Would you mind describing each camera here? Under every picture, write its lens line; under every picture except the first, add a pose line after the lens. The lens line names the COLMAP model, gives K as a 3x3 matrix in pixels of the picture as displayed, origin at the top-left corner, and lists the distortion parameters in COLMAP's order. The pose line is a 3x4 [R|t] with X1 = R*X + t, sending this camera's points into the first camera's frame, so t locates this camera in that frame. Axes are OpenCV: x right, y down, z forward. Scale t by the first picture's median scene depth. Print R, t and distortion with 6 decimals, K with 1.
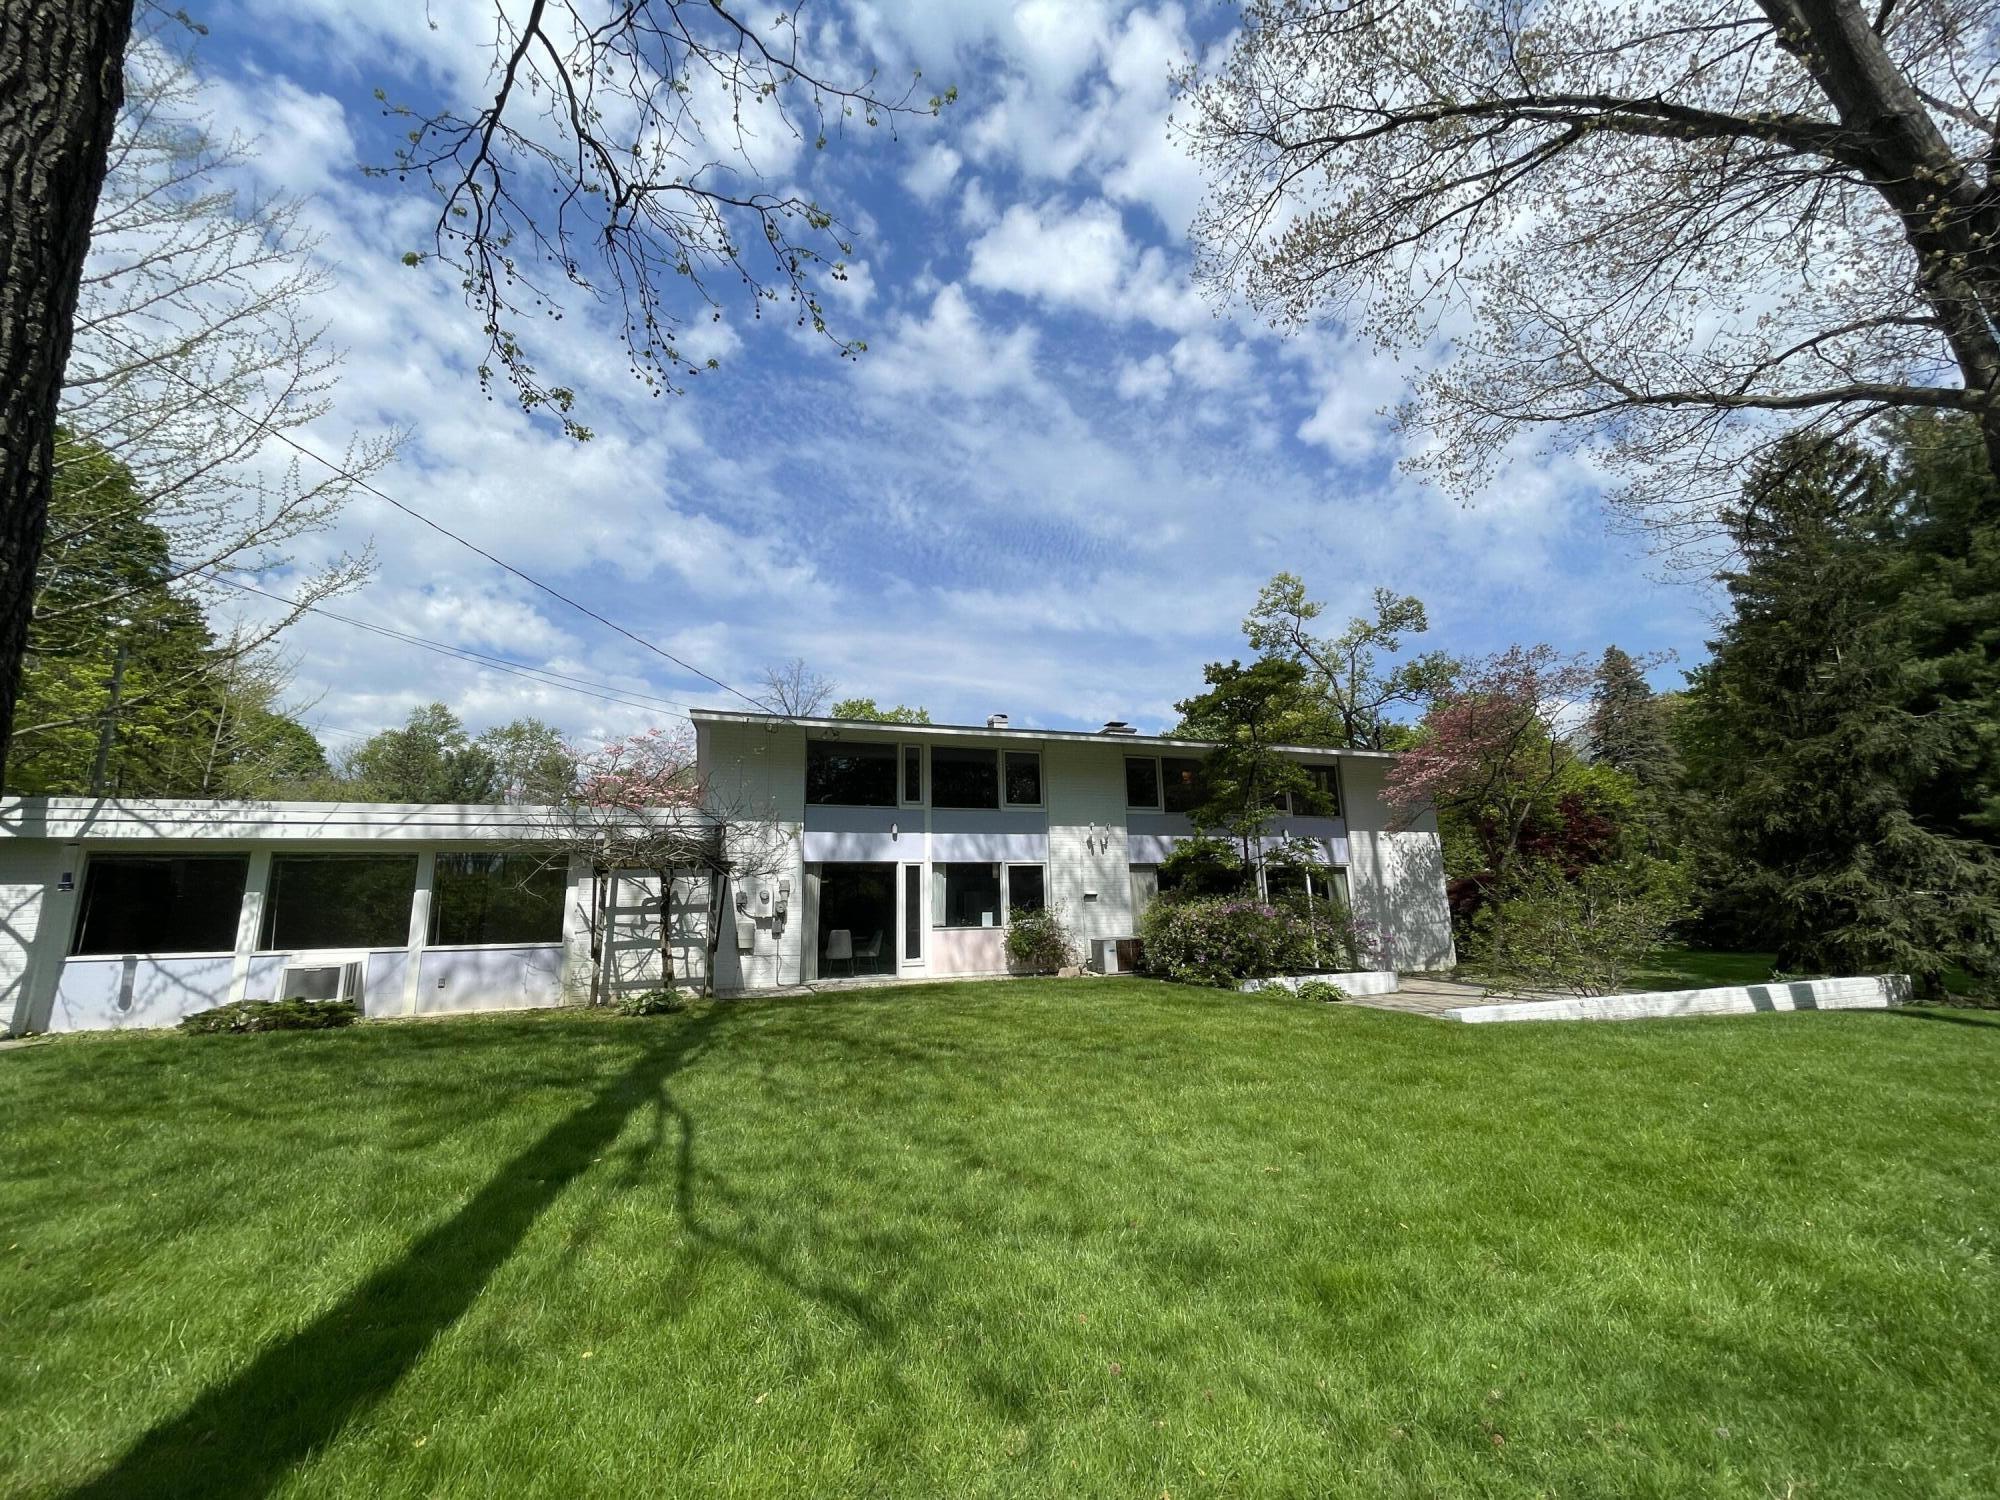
lens RADIAL K [[809.7, 0, 1000.0], [0, 809.7, 750.0], [0, 0, 1]] dist [-0.001297, -0.000387]
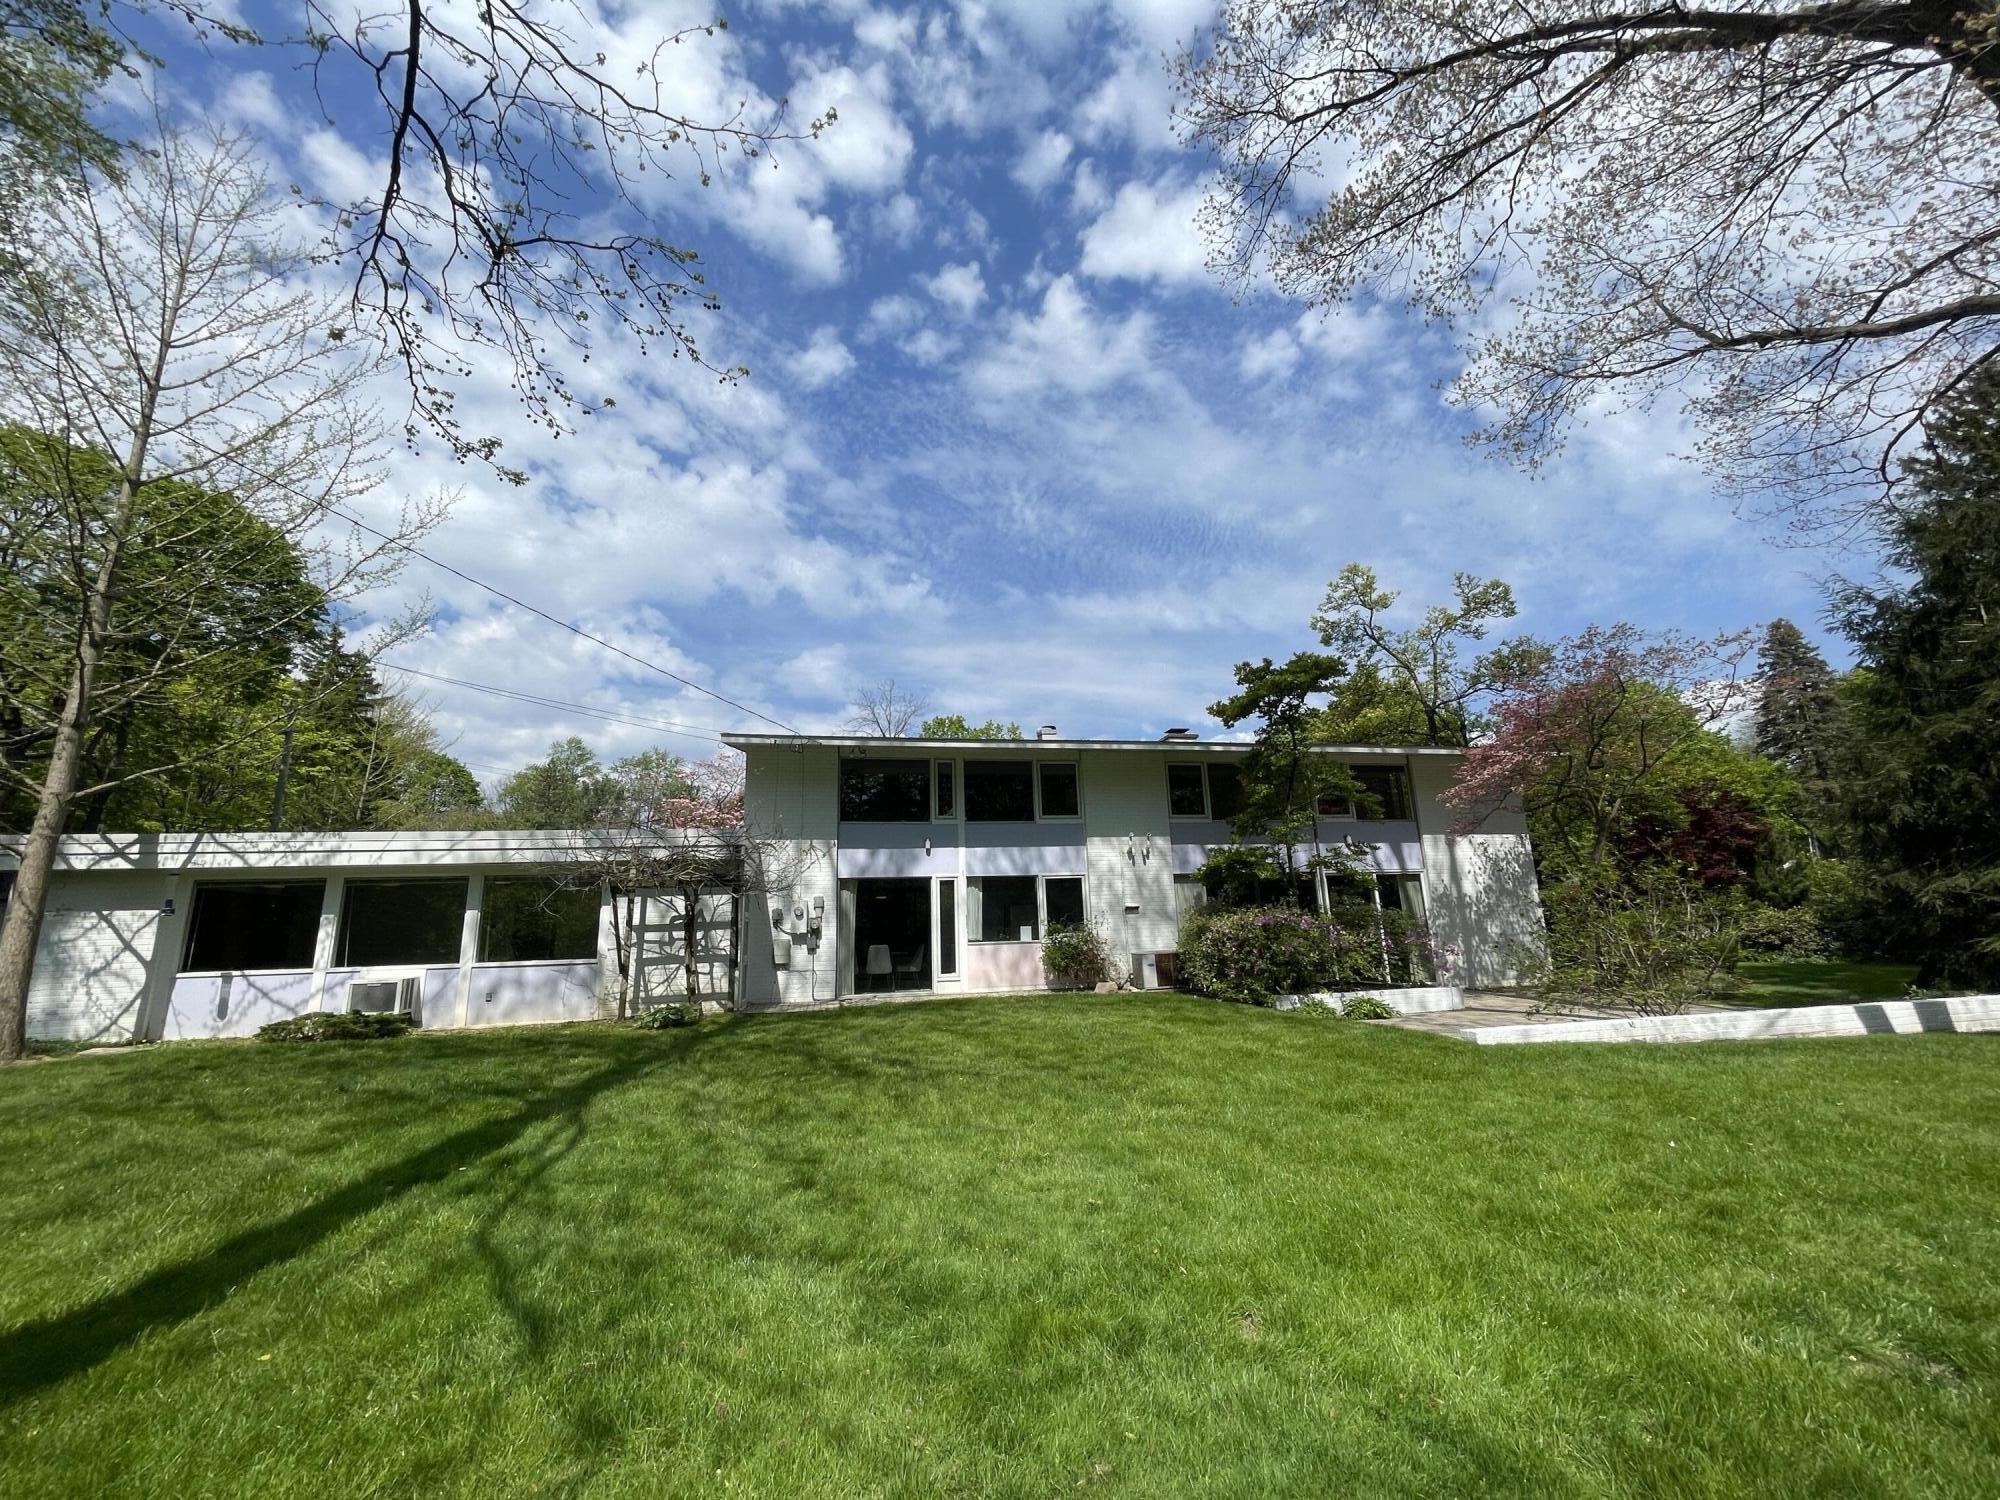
lens RADIAL K [[809.7, 0, 1000.0], [0, 809.7, 750.0], [0, 0, 1]] dist [-0.001297, -0.000387]
pose [[0.990148, -0.038696, -0.134573, 0.109599], [0.036411, 0.999149, -0.019404, 0.003974], [0.135209, 0.014313, 0.990714, 0.016371]]
